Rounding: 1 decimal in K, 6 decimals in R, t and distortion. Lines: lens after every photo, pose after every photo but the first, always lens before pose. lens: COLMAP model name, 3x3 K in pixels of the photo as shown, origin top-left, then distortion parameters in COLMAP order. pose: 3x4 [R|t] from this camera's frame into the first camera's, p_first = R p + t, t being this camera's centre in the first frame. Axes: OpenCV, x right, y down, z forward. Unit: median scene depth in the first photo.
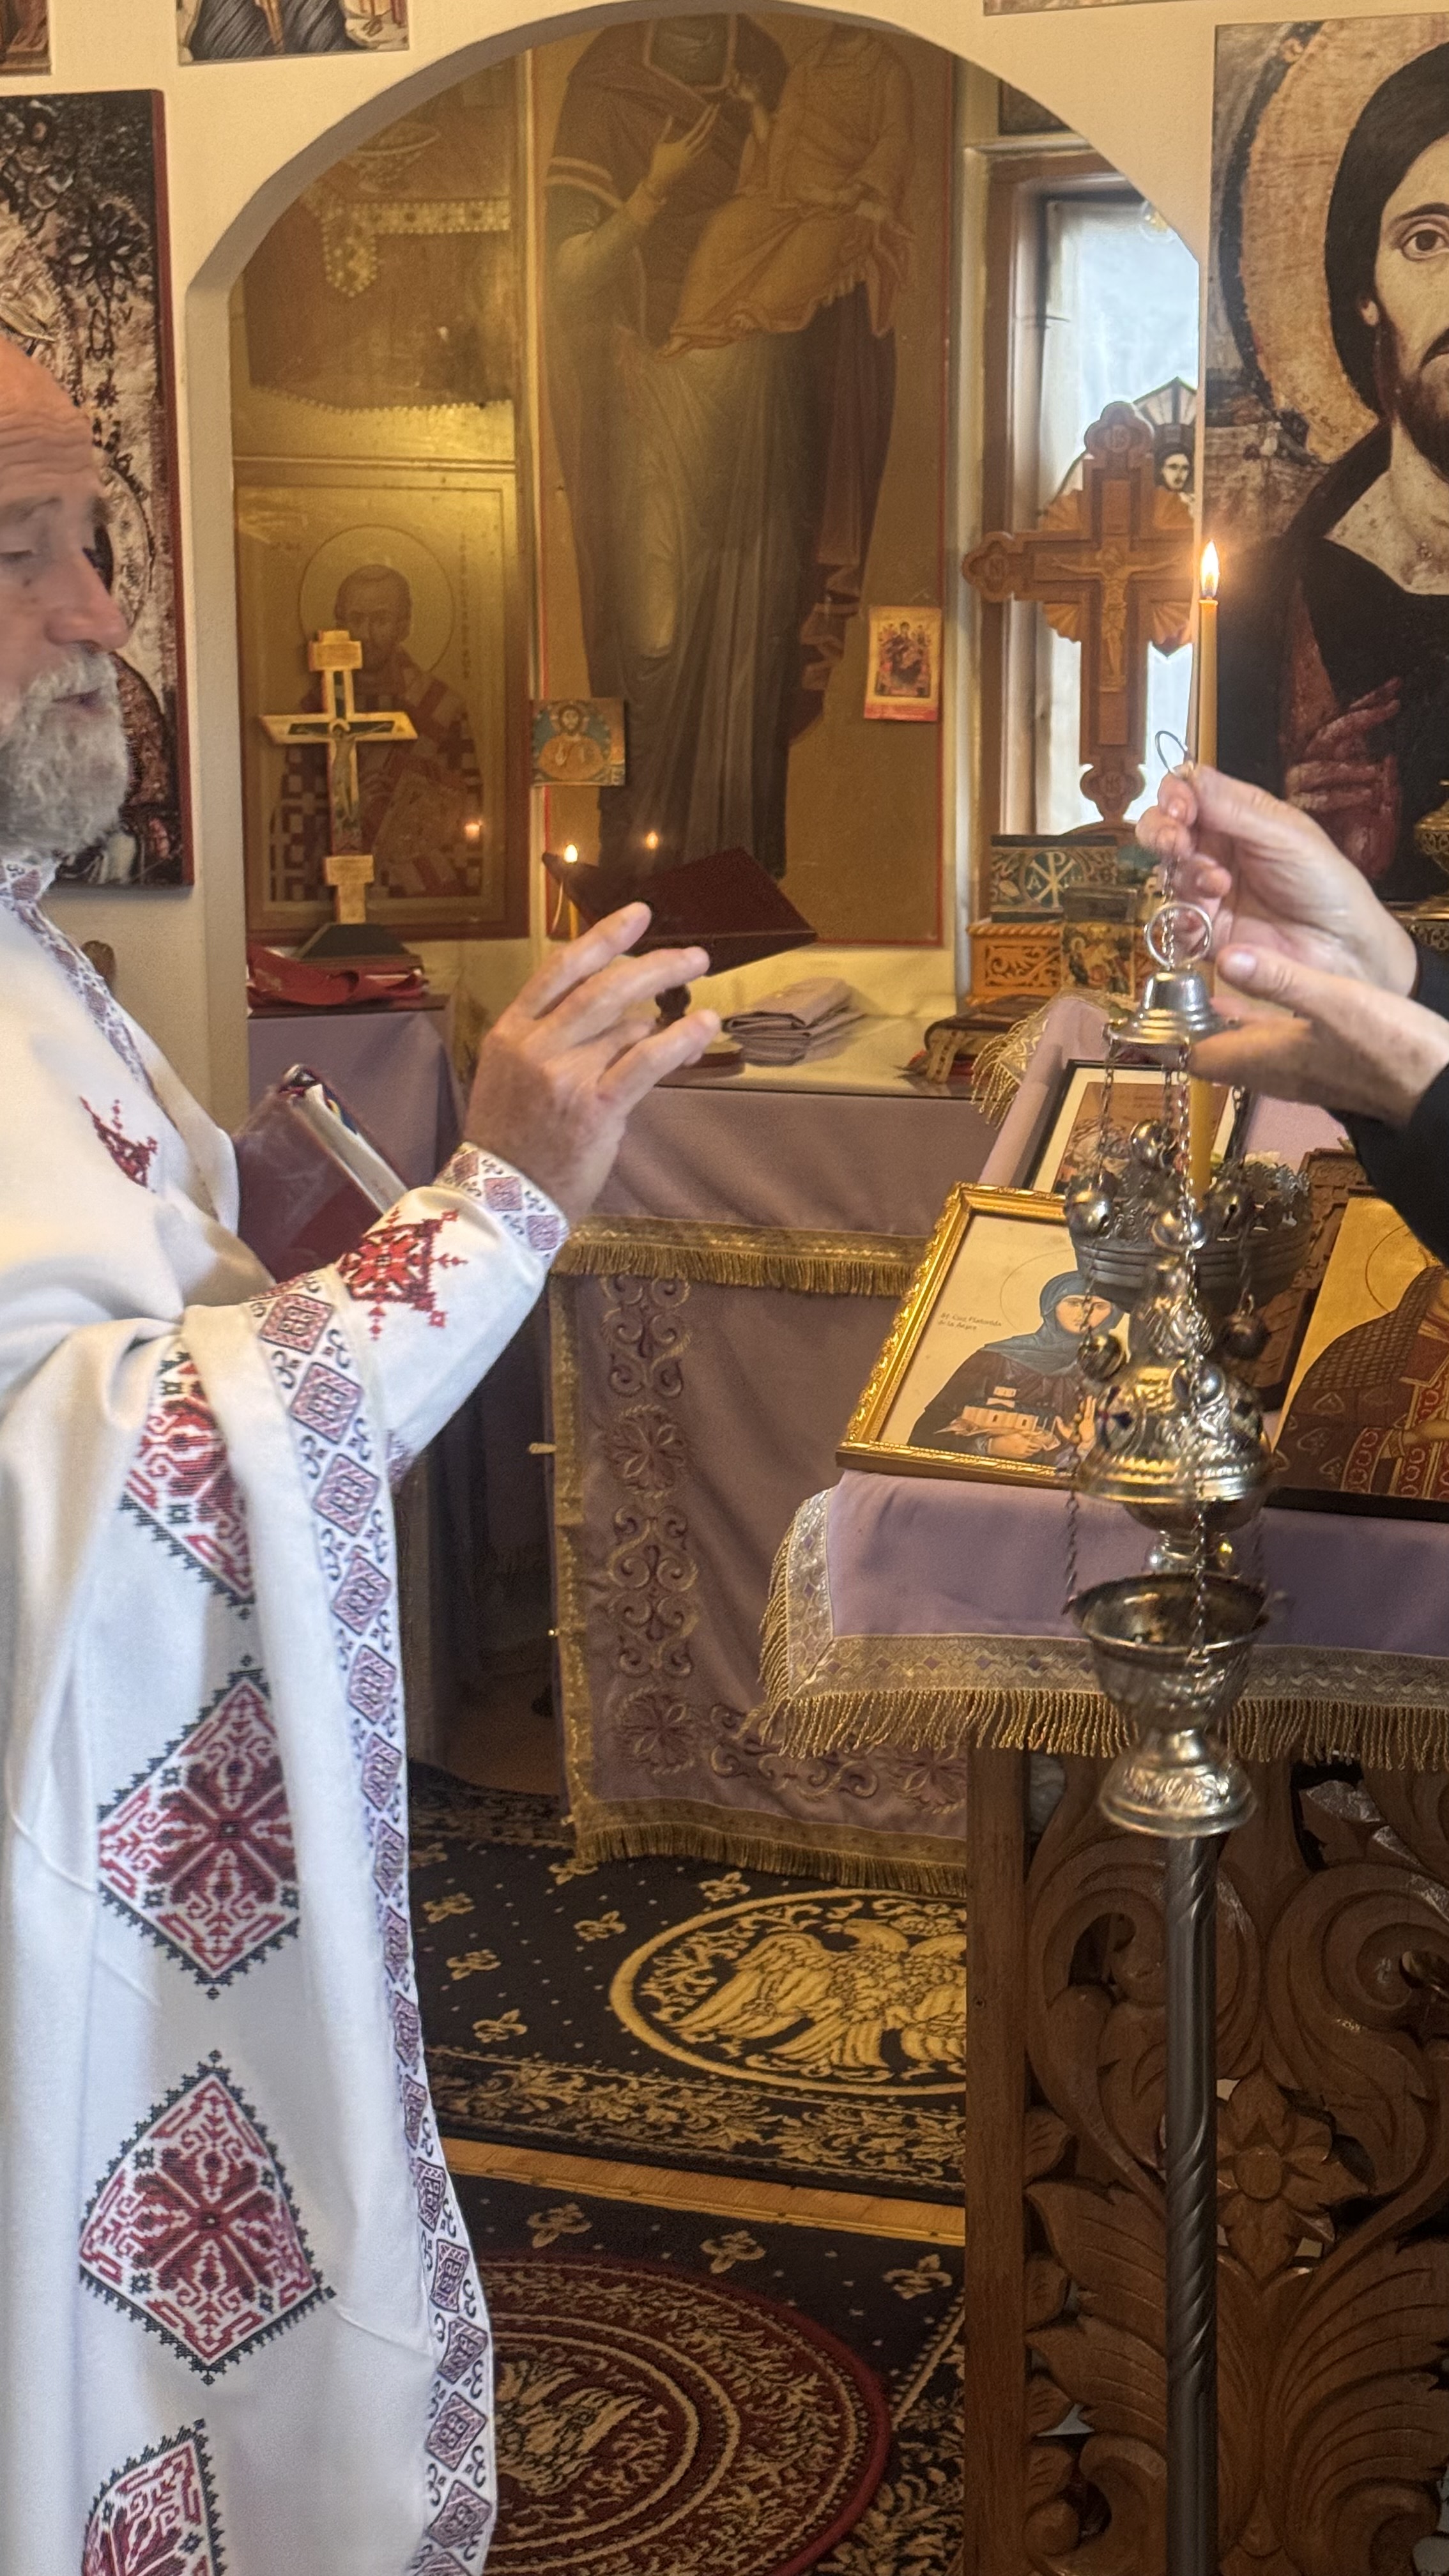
lens RADIAL K [[3611.0, 0, 729.8], [0, 3611.0, 1268.2], [0, 0, 1]] dist [0.131252, 0.000000]
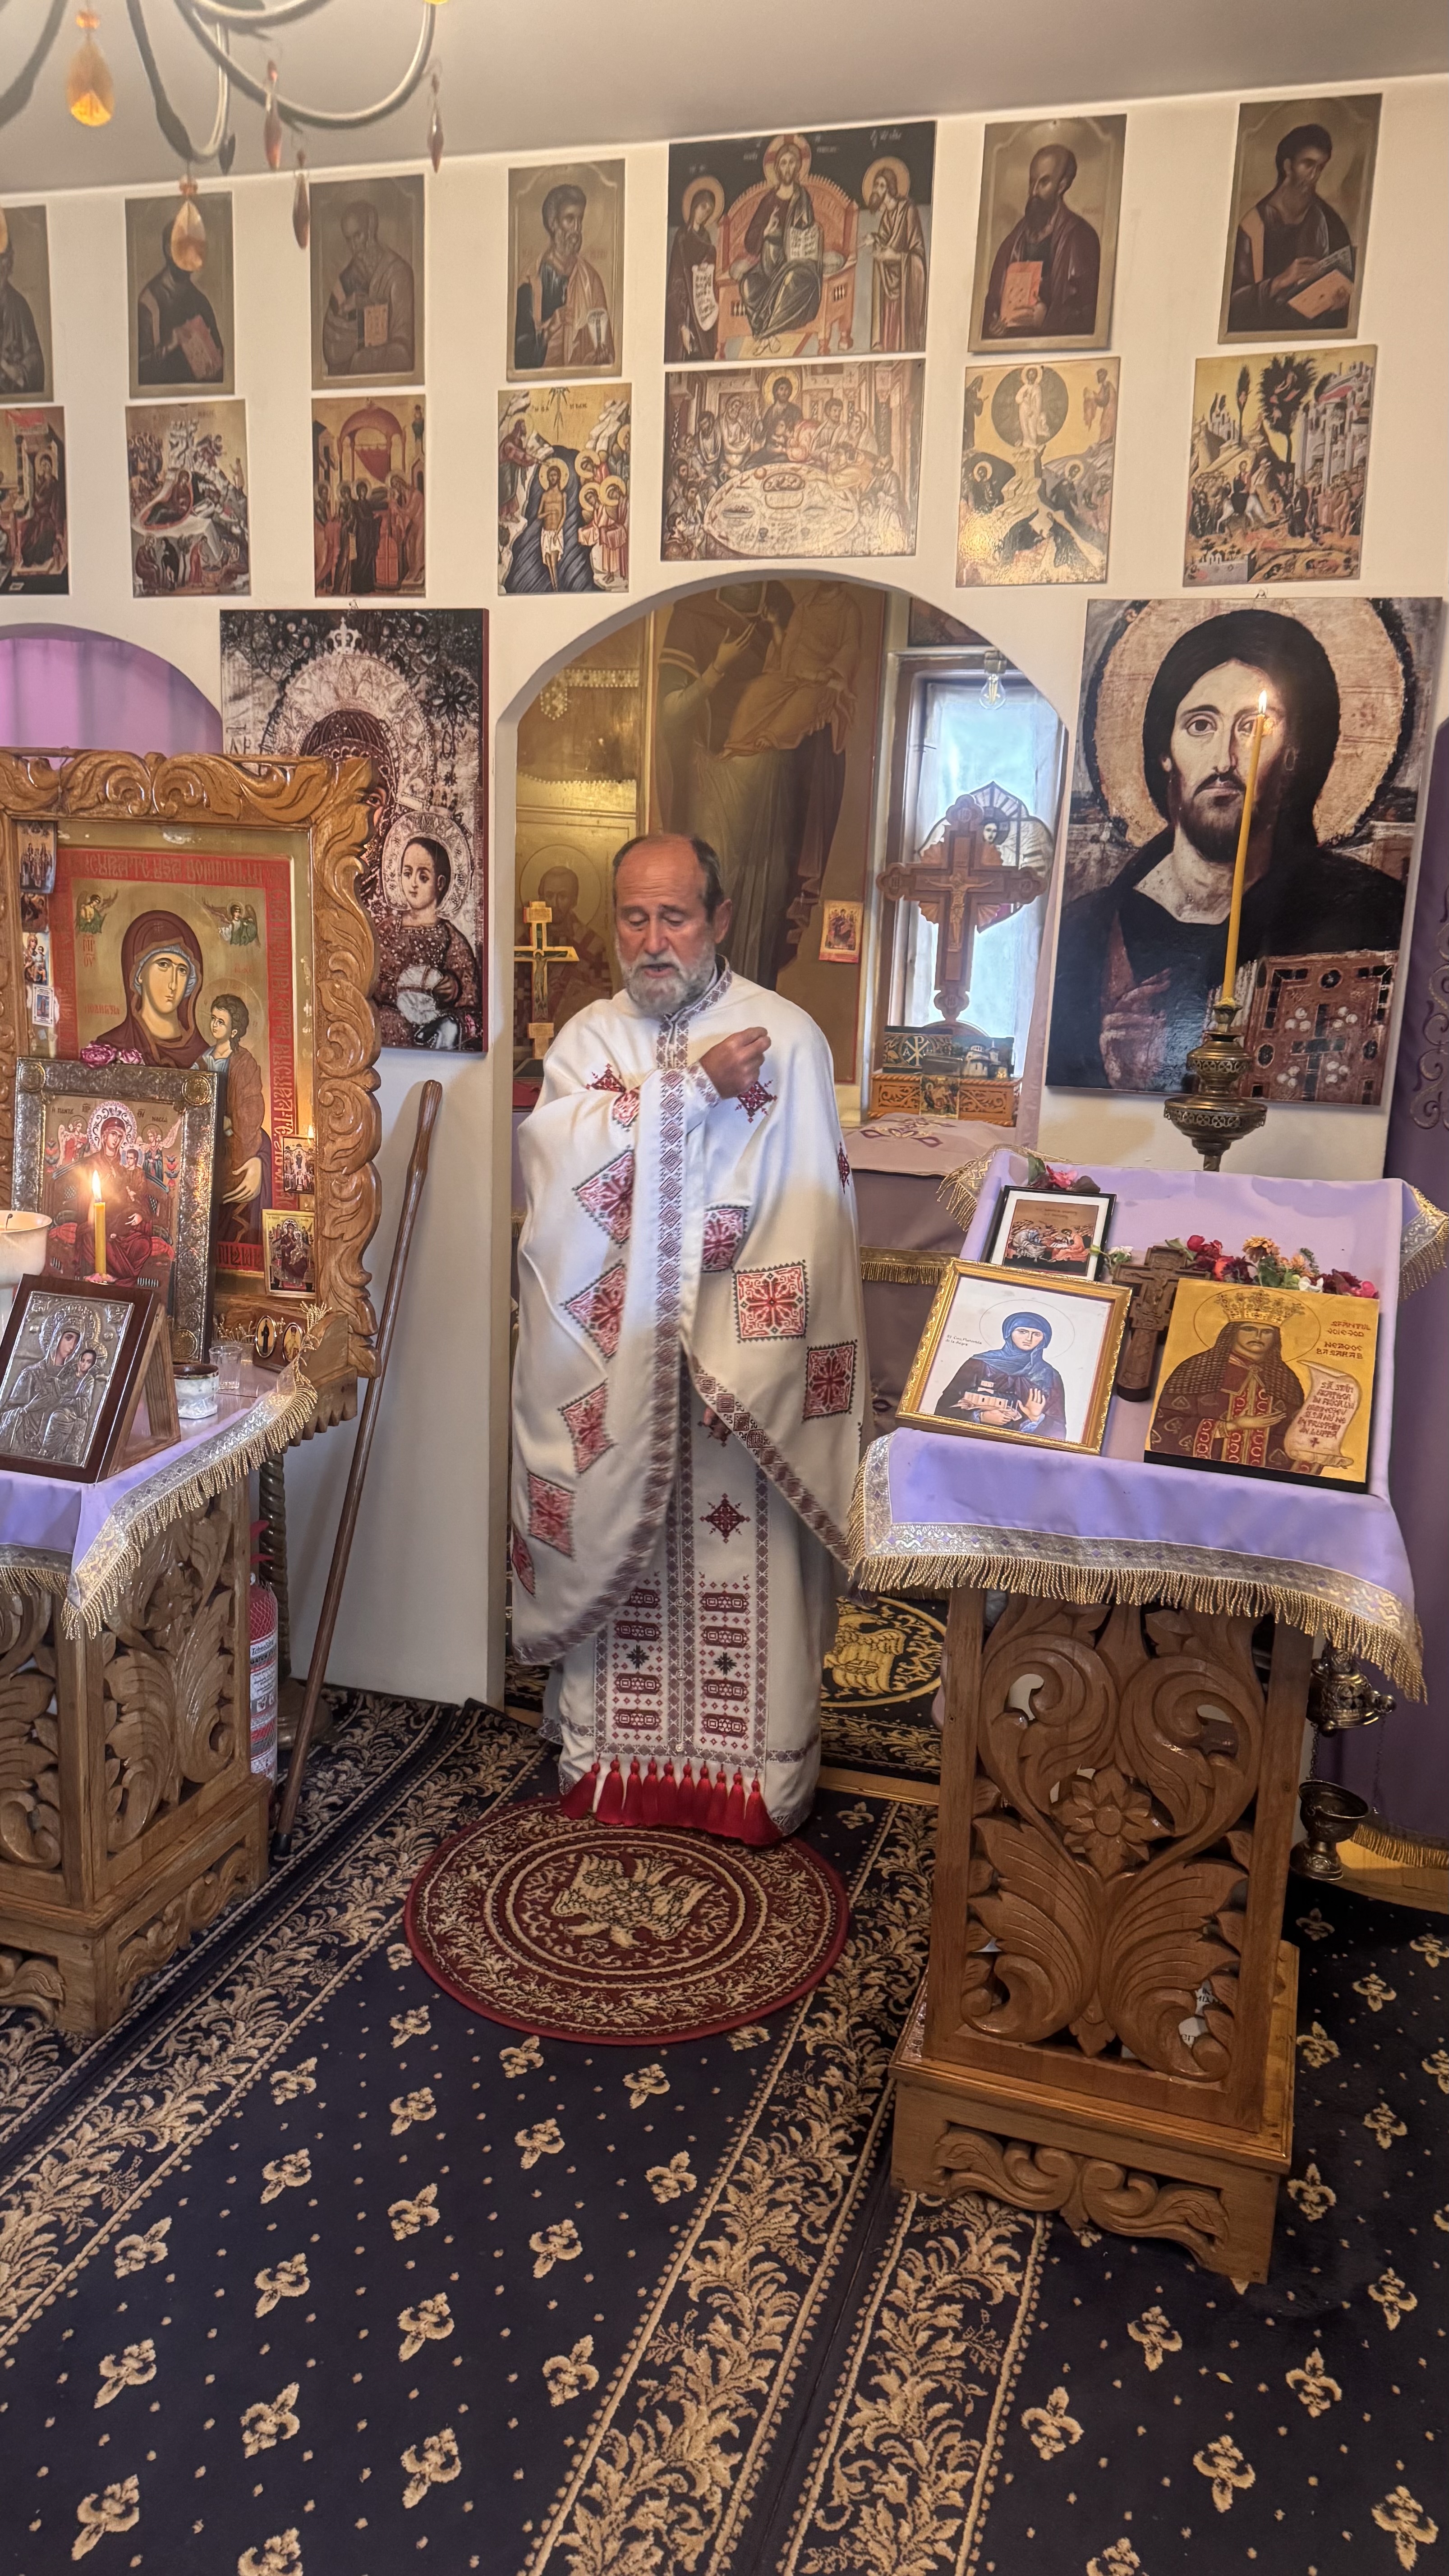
lens RADIAL K [[1810.4, 0, 707.0], [0, 1810.4, 1299.5], [0, 0, 1]] dist [0.088946, -0.131523]
pose [[0.999062, 0.034293, 0.026427, -0.059417], [-0.035587, 0.998107, 0.050150, -0.032337], [-0.024657, -0.051043, 0.998392, 0.084917]]
